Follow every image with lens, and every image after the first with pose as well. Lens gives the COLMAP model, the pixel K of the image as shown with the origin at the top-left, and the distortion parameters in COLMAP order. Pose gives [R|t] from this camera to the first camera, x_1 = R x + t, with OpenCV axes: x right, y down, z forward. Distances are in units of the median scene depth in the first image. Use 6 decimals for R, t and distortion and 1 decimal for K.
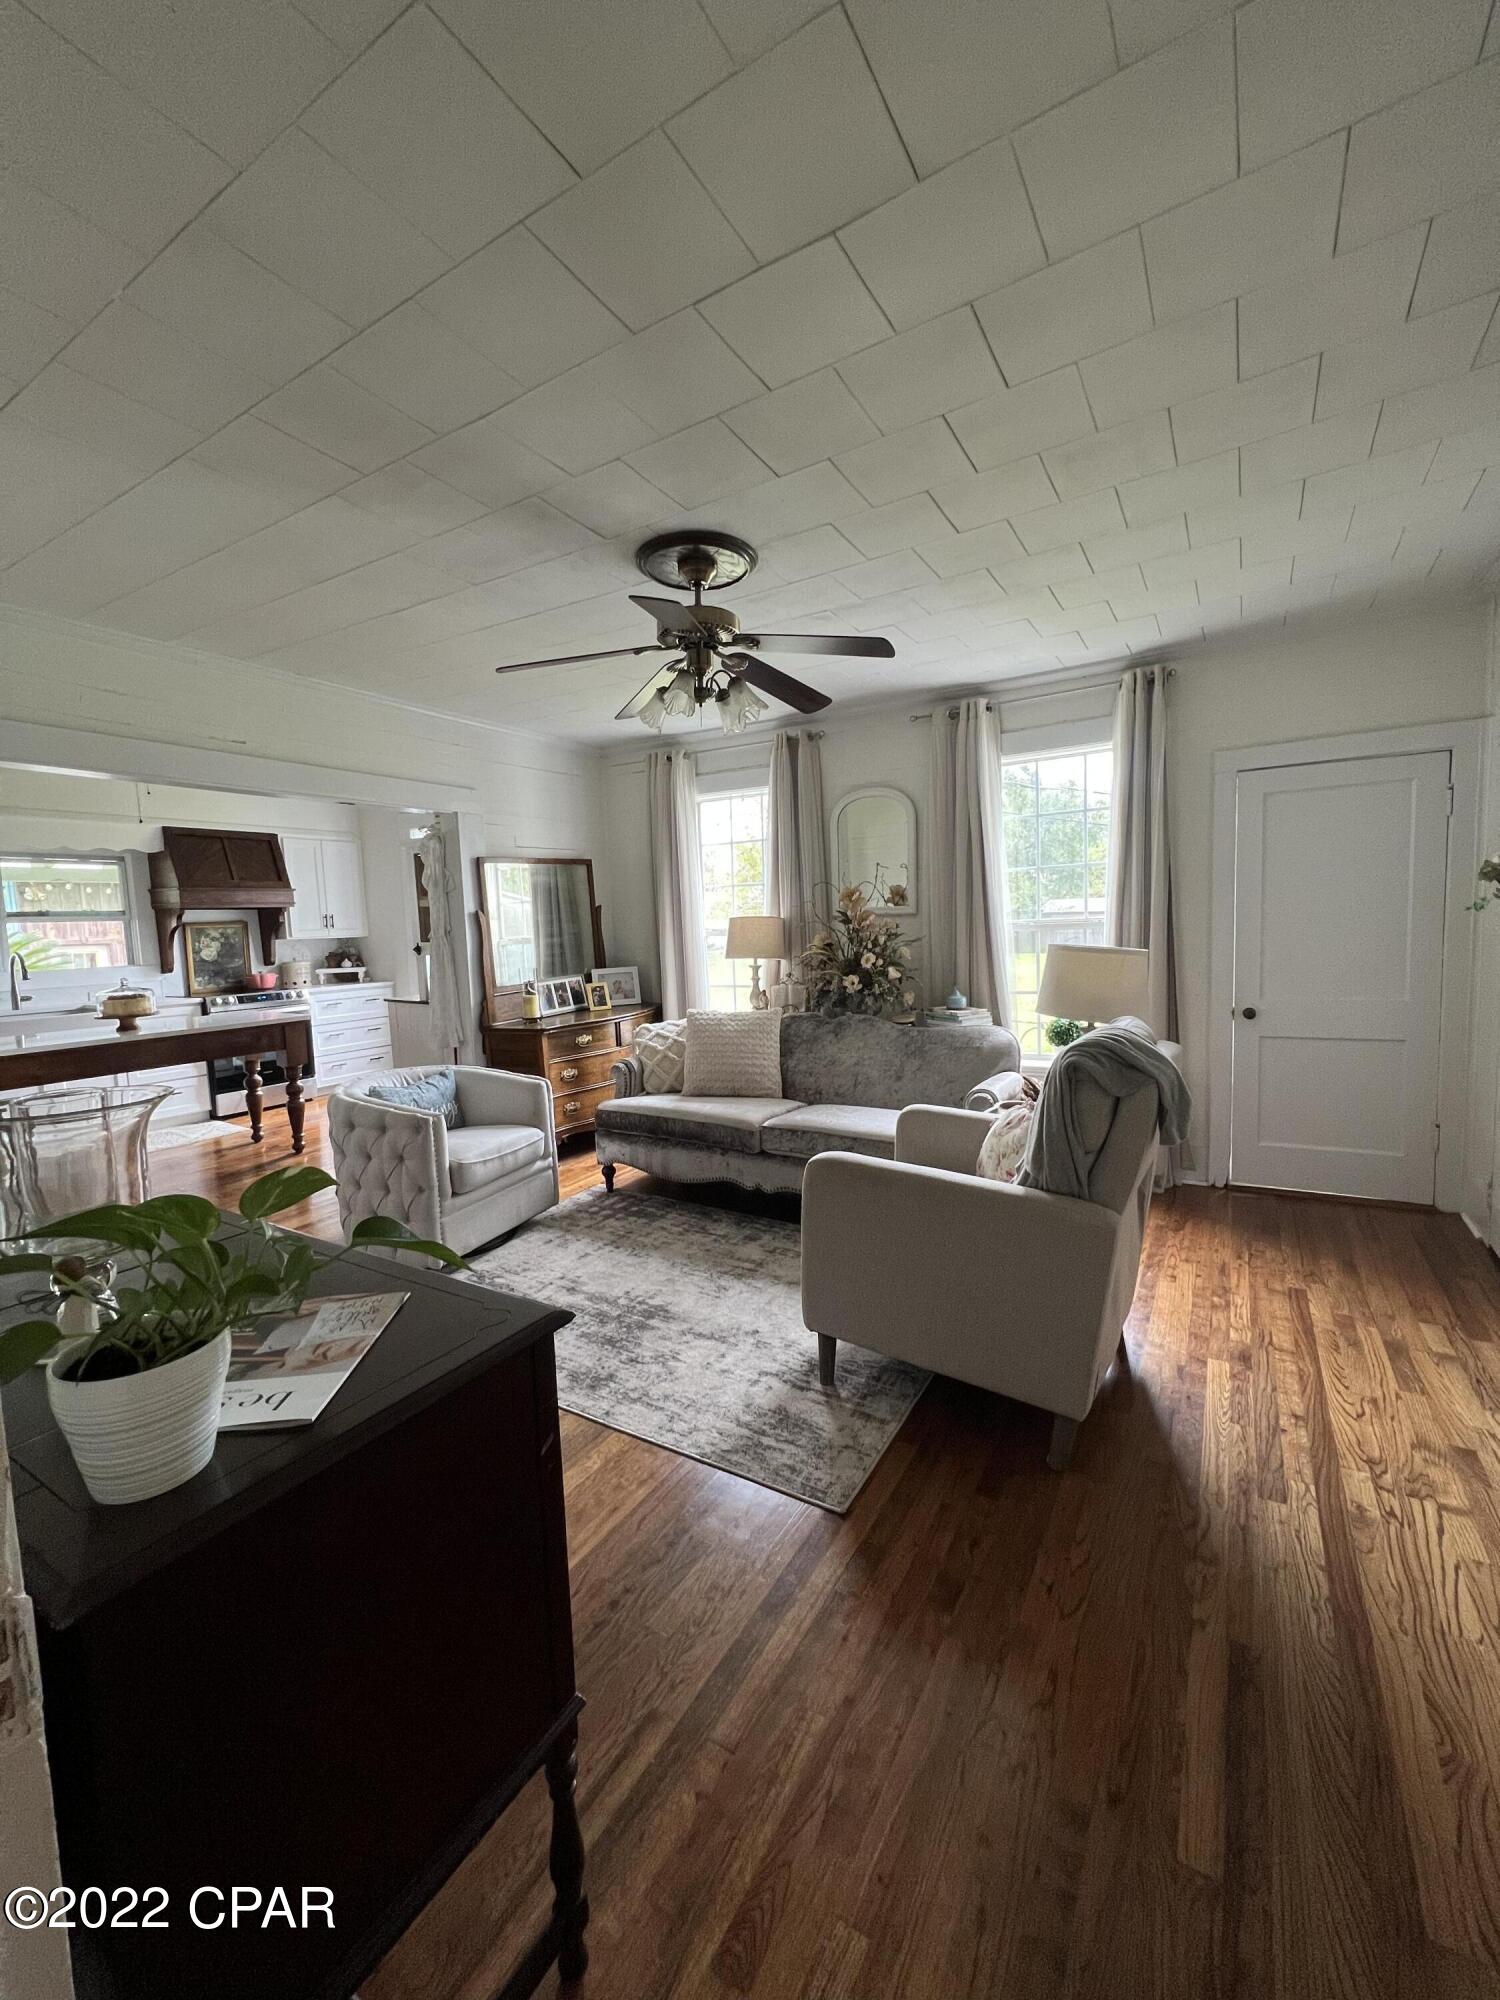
lens RADIAL K [[801.0, 0, 750.3], [0, 801.0, 996.7], [0, 0, 1]] dist [-0.002221, 0.000401]
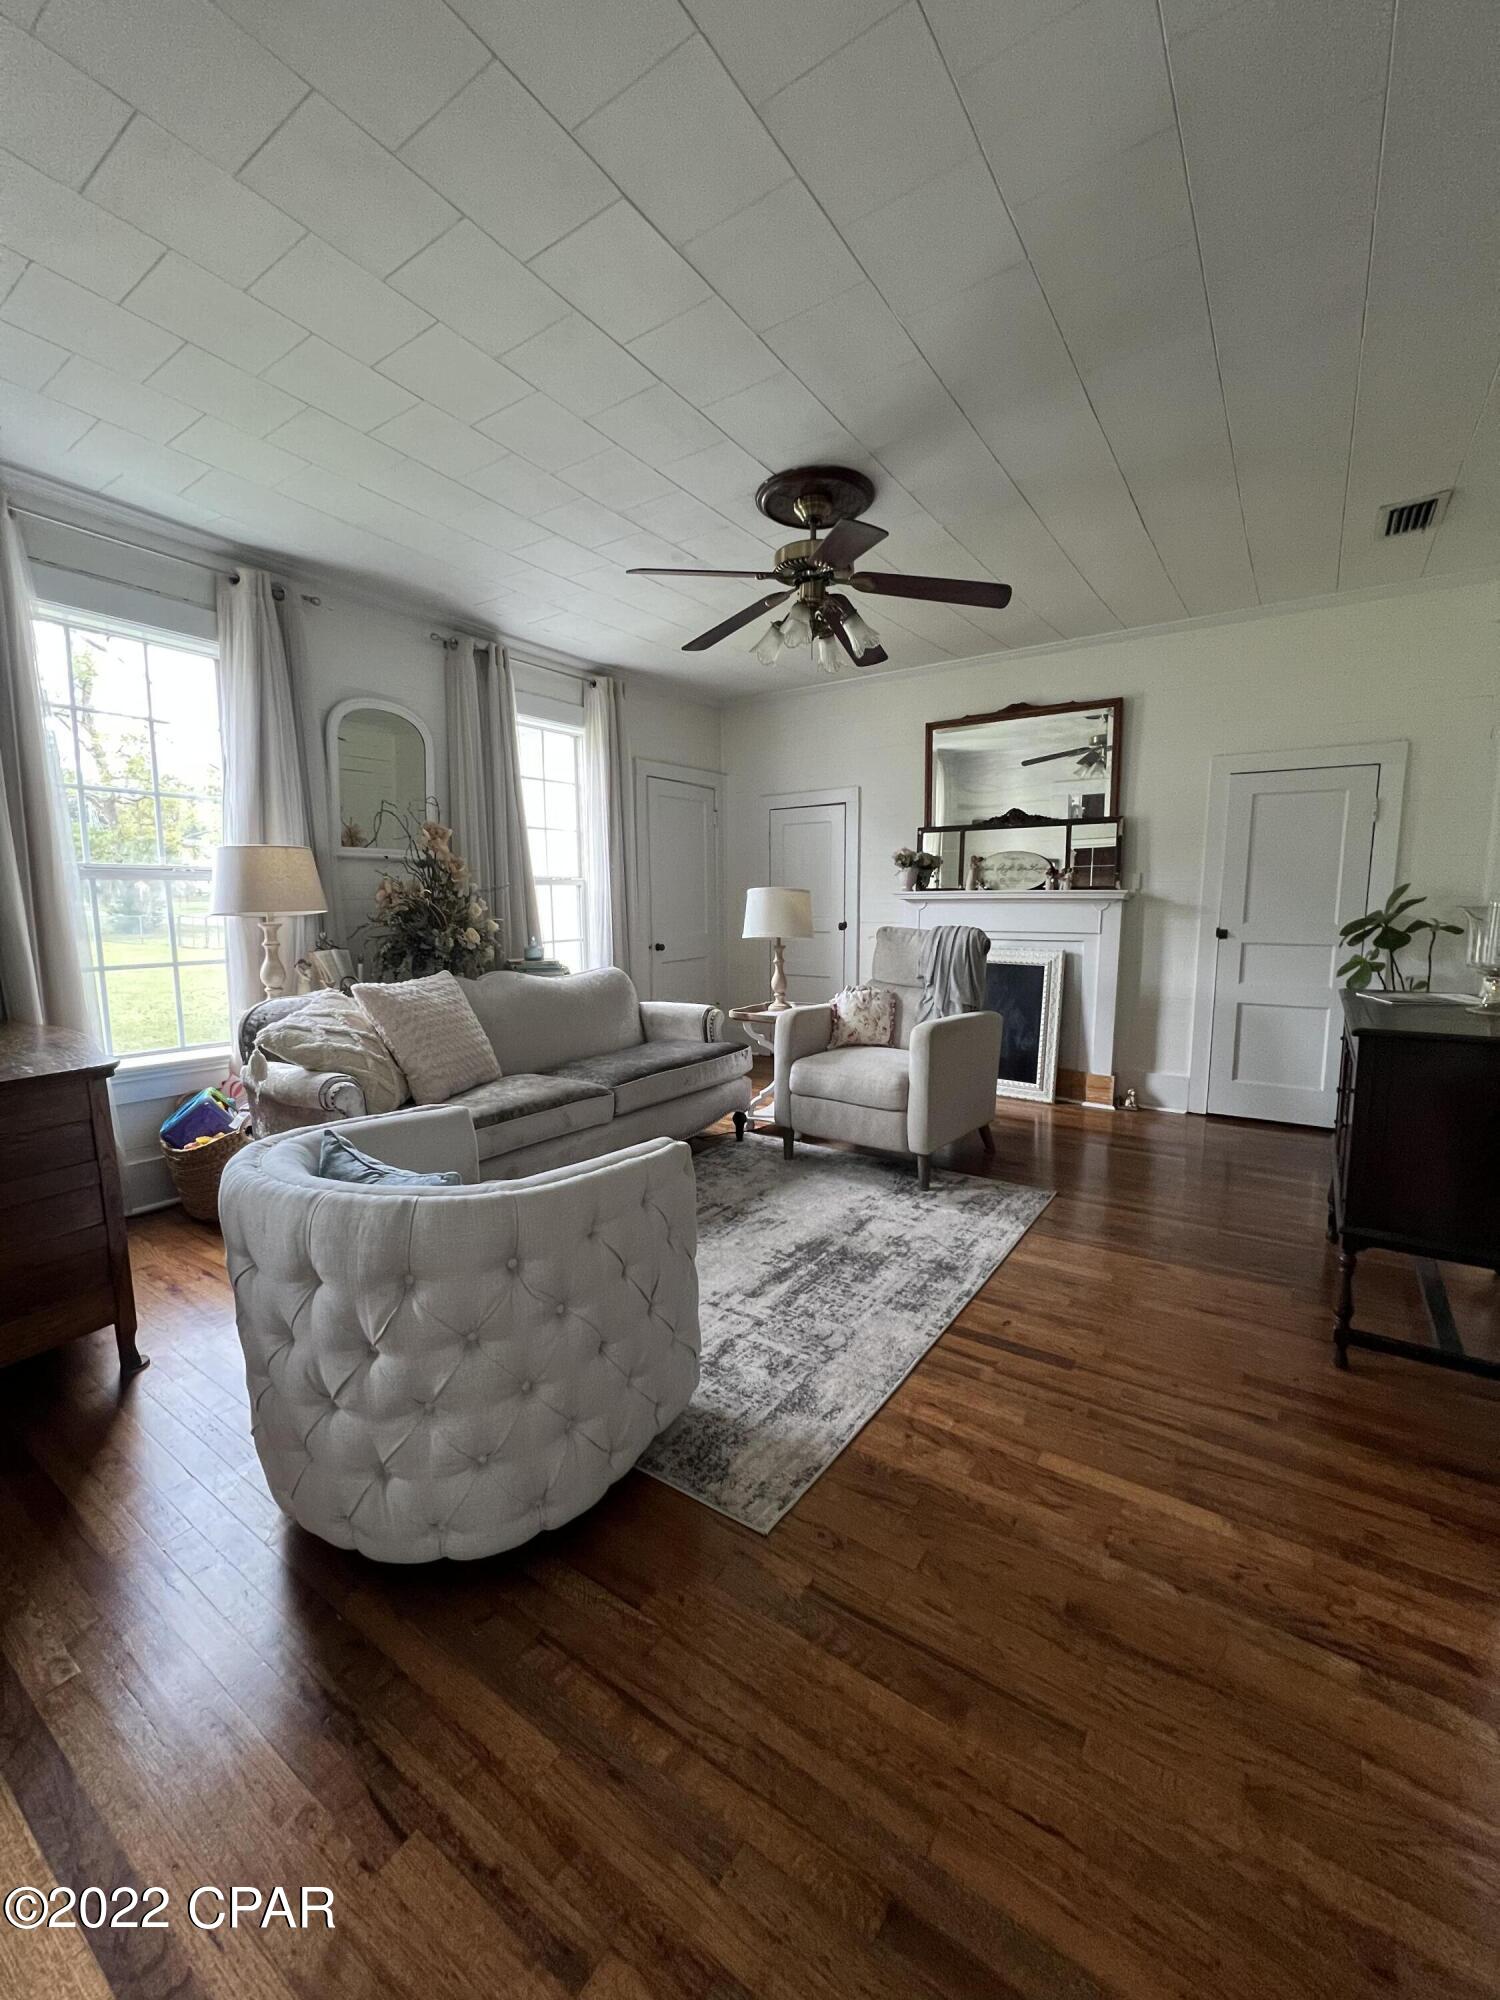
lens RADIAL K [[801.0, 0, 749.1], [0, 801.0, 997.2], [0, 0, 1]] dist [-0.002221, 0.000401]
pose [[0.054023, -0.093269, 0.994174, -0.968706], [0.091136, 0.991933, 0.088106, -0.002343], [-0.994372, 0.085845, 0.062088, 0.899877]]
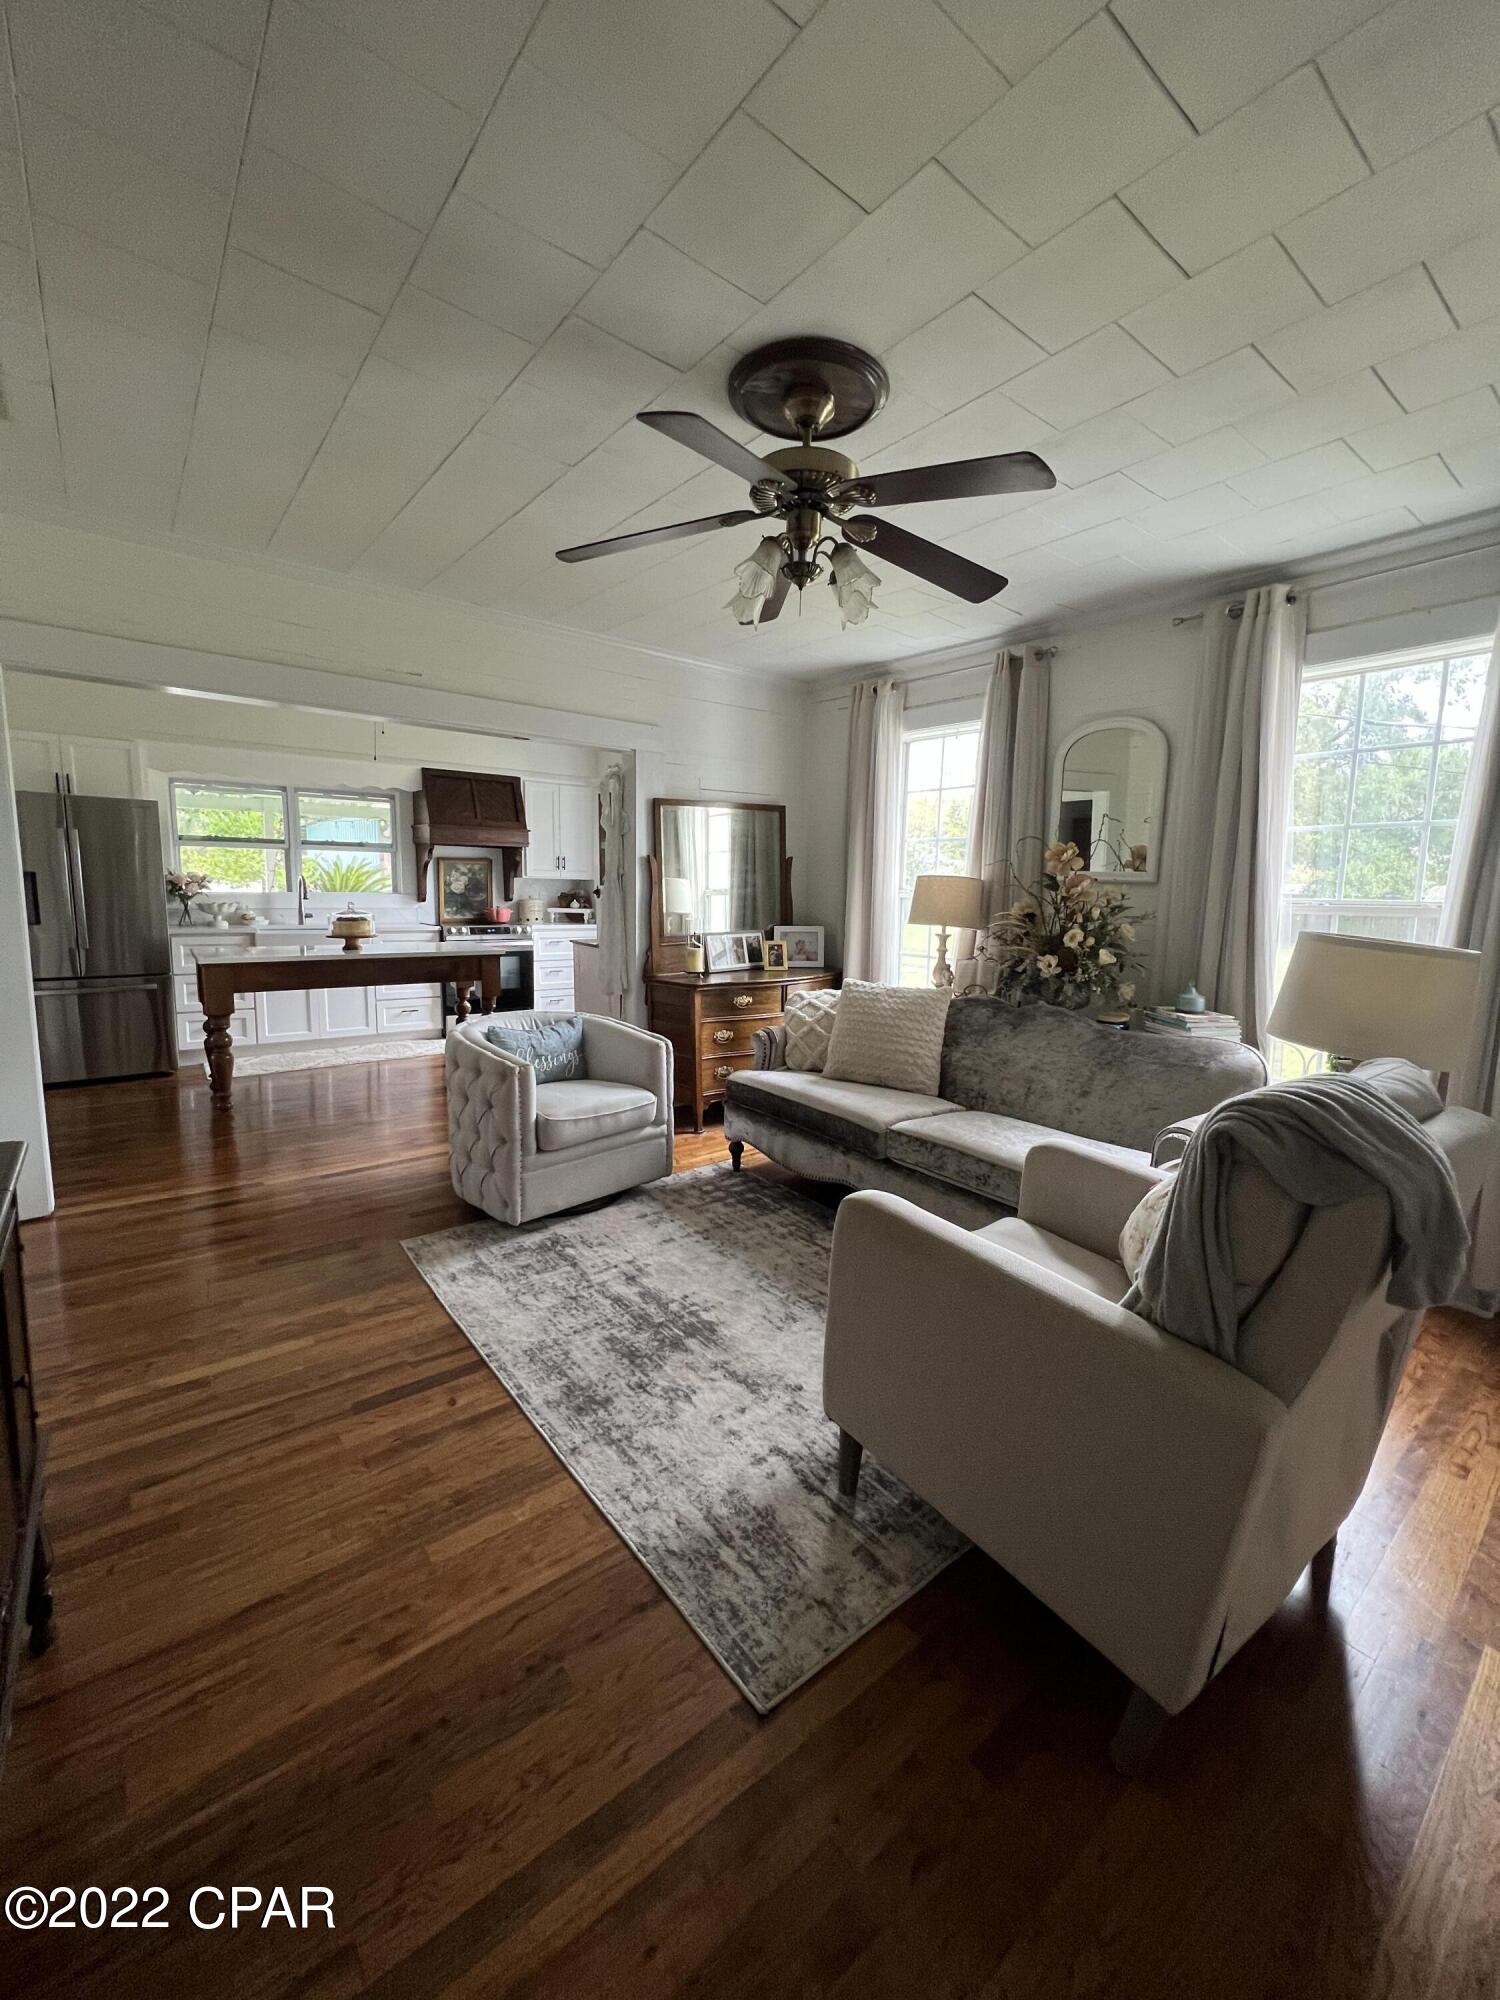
lens RADIAL K [[801.0, 0, 750.0], [0, 801.0, 995.6], [0, 0, 1]] dist [-0.002221, 0.000401]
pose [[0.937022, 0.101430, -0.334218, 0.161946], [-0.086277, 0.994468, 0.059916, -0.012136], [0.338446, -0.027307, 0.940589, 0.208943]]
